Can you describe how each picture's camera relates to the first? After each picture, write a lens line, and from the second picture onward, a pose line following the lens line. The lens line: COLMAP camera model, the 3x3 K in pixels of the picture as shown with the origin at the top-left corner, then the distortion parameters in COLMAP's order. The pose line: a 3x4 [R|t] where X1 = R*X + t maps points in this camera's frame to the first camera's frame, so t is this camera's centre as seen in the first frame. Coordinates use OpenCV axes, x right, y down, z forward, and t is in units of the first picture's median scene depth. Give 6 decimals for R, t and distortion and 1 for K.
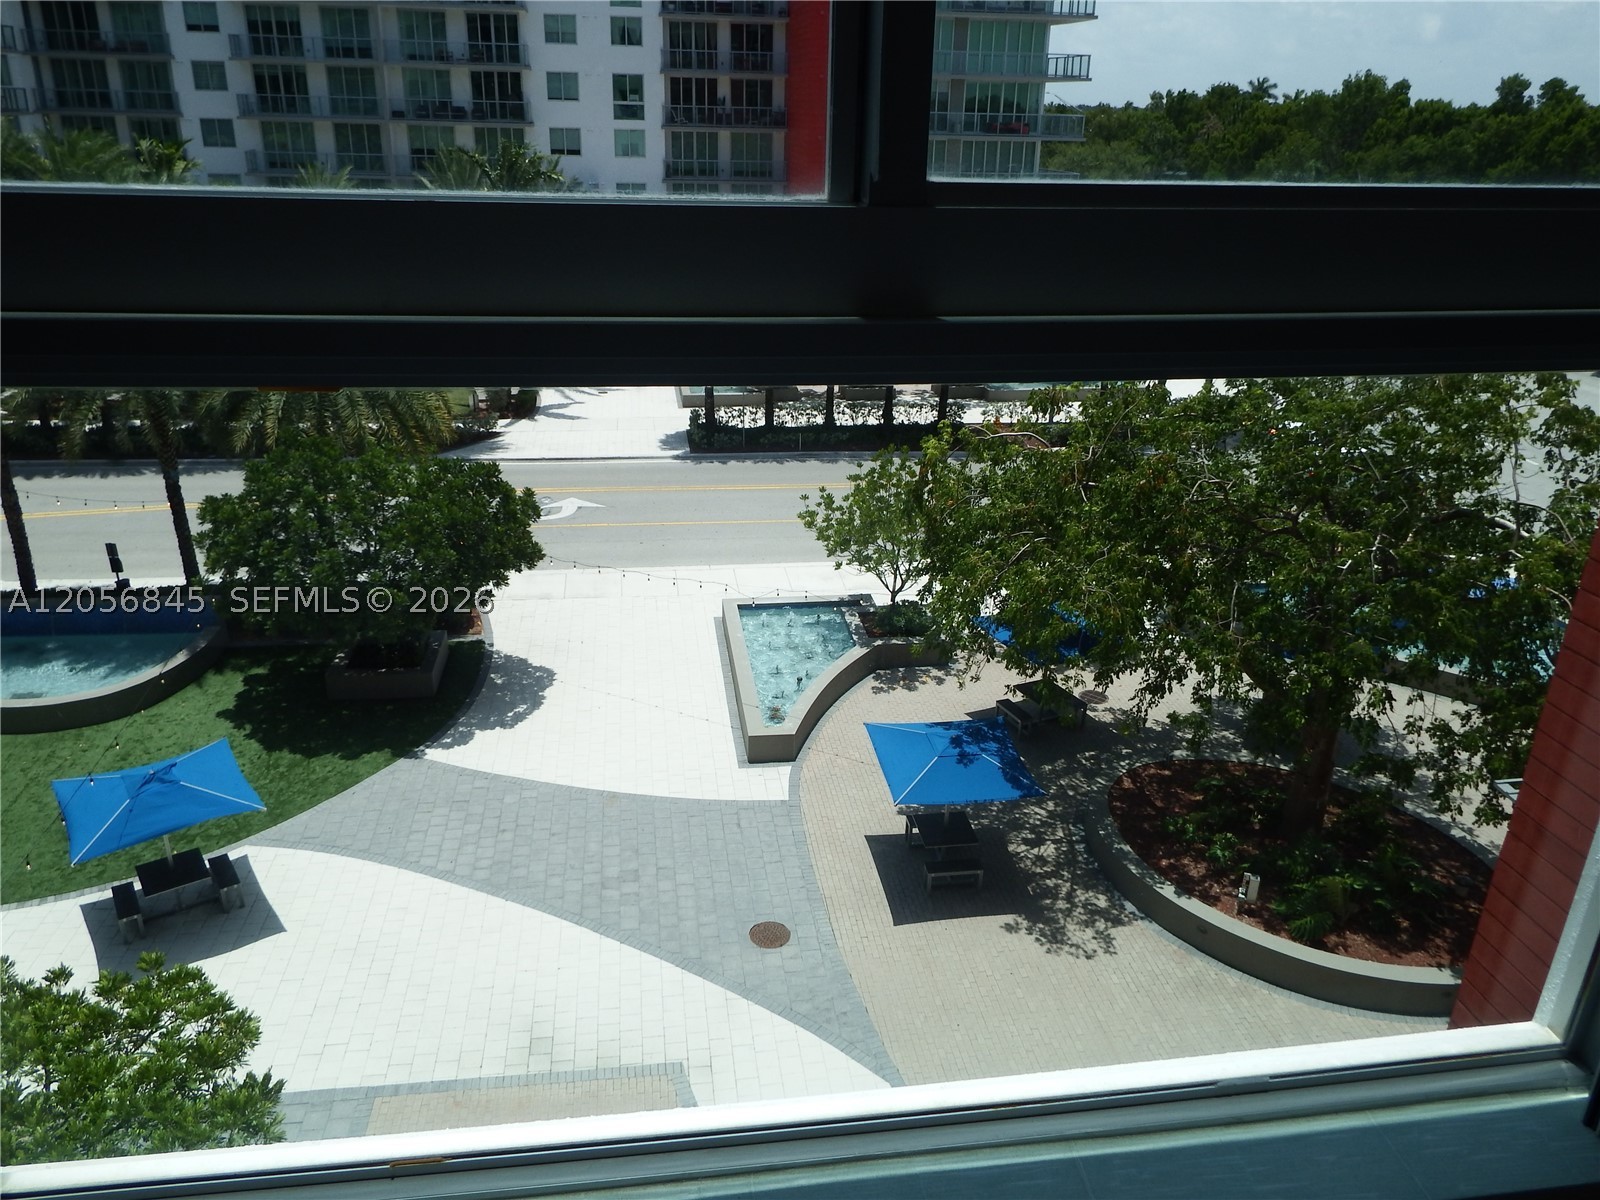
lens RADIAL K [[1140.9, 0, 810.6], [0, 1140.9, 603.2], [0, 0, 1]] dist [-0.014640, -0.007365]
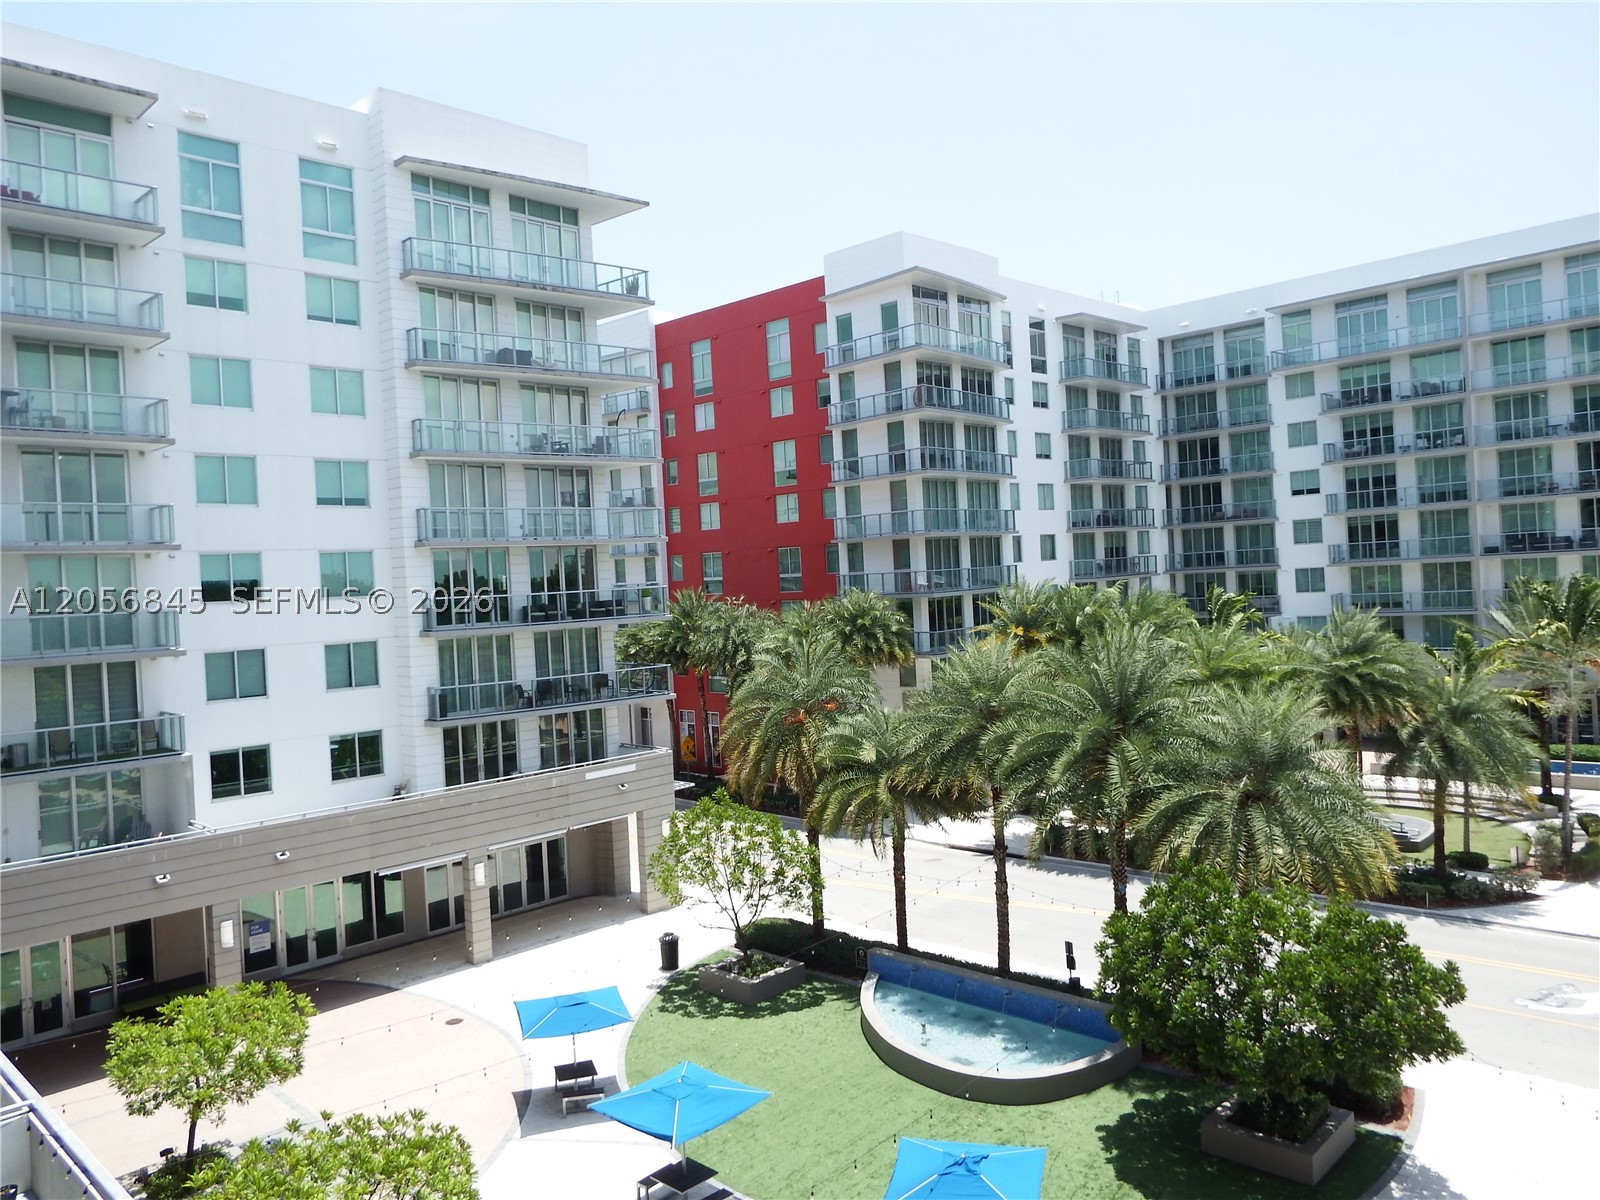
lens RADIAL K [[1162.0, 0, 807.7], [0, 1162.0, 605.4], [0, 0, 1]] dist [-0.005321, -0.010423]
pose [[0.606434, -0.051646, -0.793455, 0.080586], [-0.236537, 0.940994, -0.242034, -0.014842], [0.759137, 0.334459, 0.558434, 0.034038]]
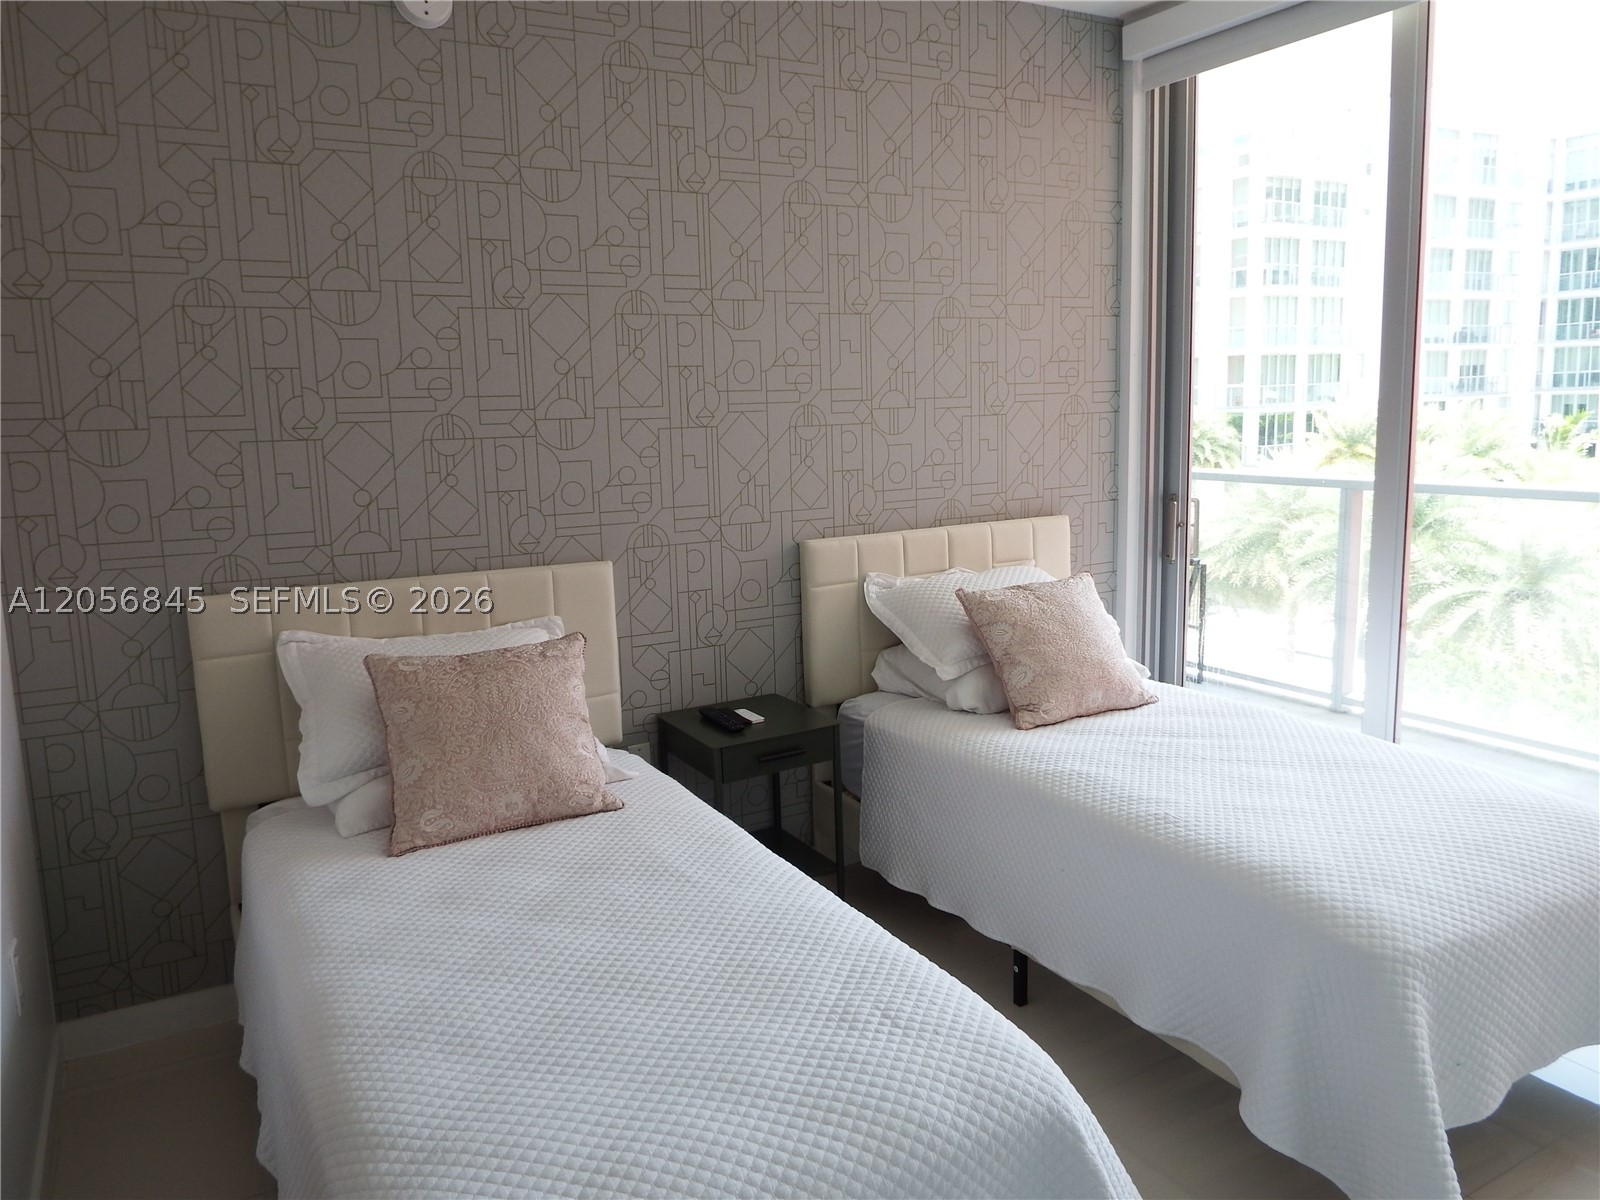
lens RADIAL K [[1158.3, 0, 805.1], [0, 1158.3, 605.5], [0, 0, 1]] dist [-0.014297, -0.006381]
pose [[0.360857, 0.112662, -0.925791, 0.199724], [-0.317348, 0.948273, -0.008299, 0.019680], [0.876968, 0.296792, 0.377944, -0.039244]]
